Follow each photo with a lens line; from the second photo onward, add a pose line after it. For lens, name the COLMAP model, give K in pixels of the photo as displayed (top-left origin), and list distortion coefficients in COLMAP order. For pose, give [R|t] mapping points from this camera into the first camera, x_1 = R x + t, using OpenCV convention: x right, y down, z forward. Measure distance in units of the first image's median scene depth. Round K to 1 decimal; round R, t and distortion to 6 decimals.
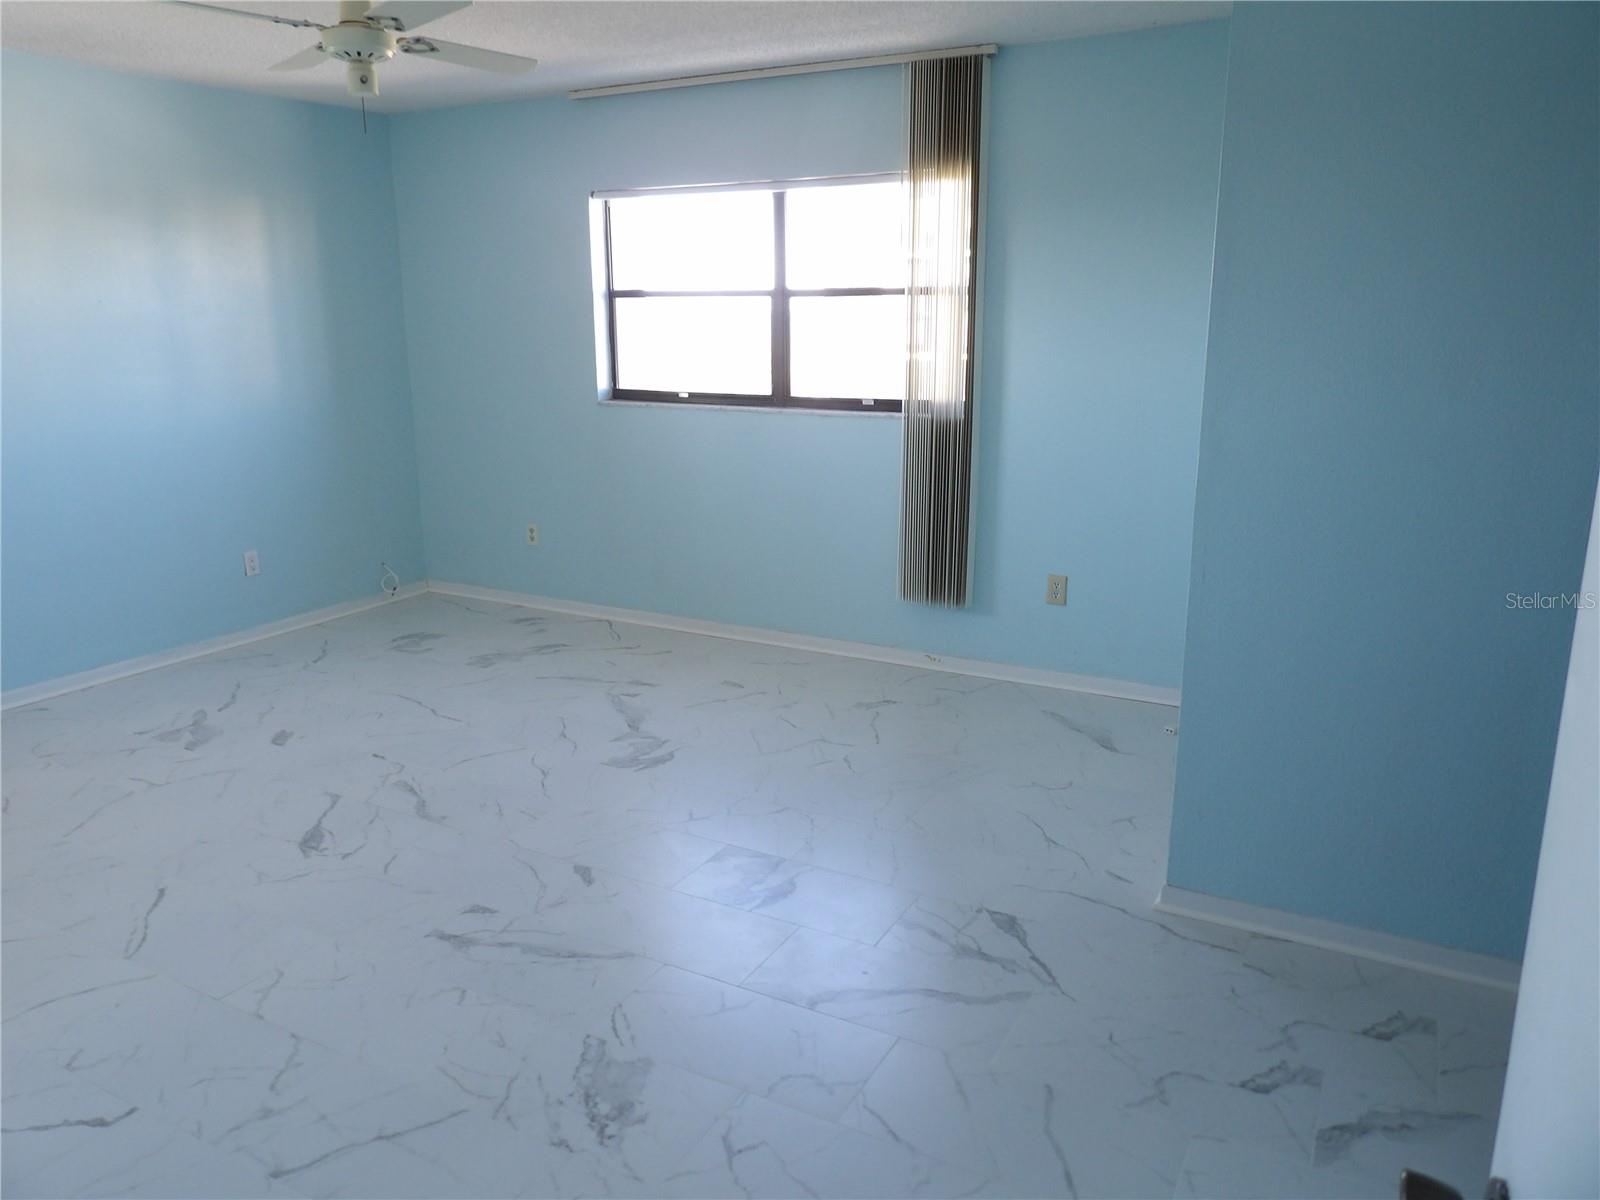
lens RADIAL K [[1148.5, 0, 794.6], [0, 1148.5, 611.9], [0, 0, 1]] dist [-0.025879, 0.035886]
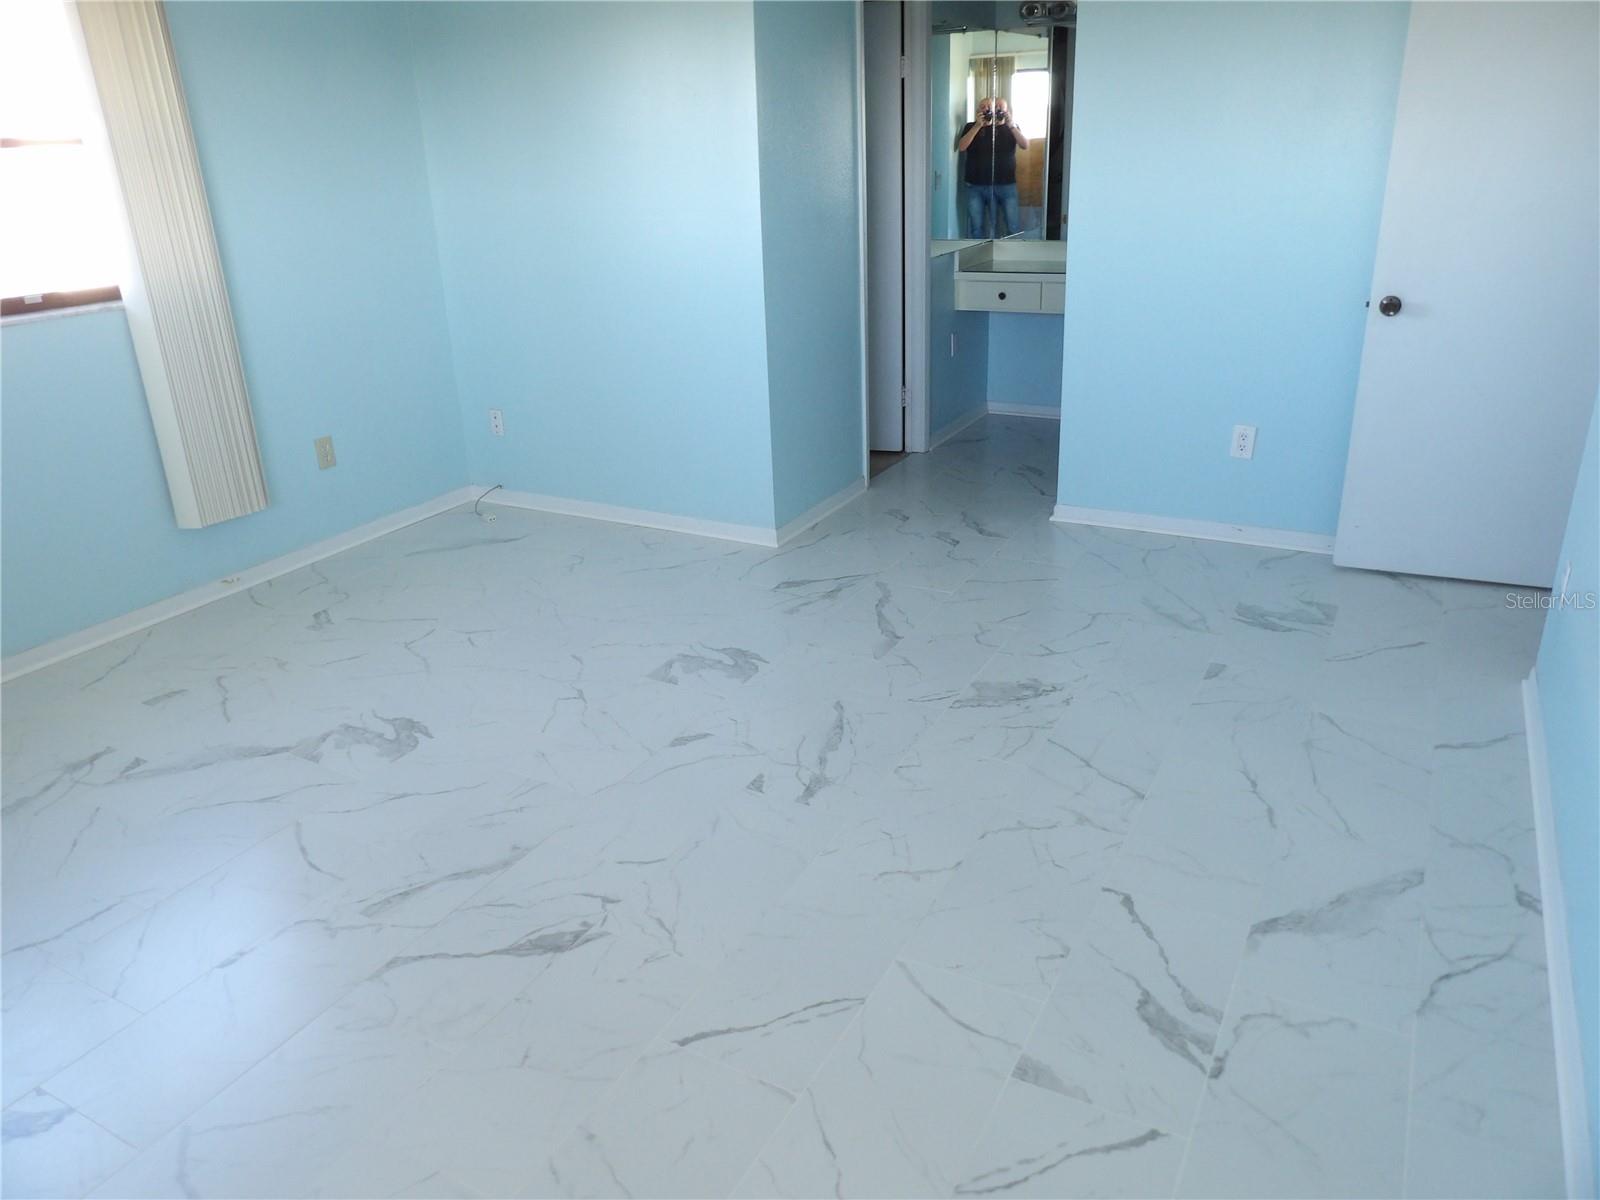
lens RADIAL K [[1148.5, 0, 793.5], [0, 1148.5, 596.6], [0, 0, 1]] dist [-0.025879, 0.035886]
pose [[-0.010987, -0.367045, 0.930138, -0.931951], [0.282629, 0.891125, 0.354988, -0.182165], [-0.959166, 0.266784, 0.093947, 0.691487]]
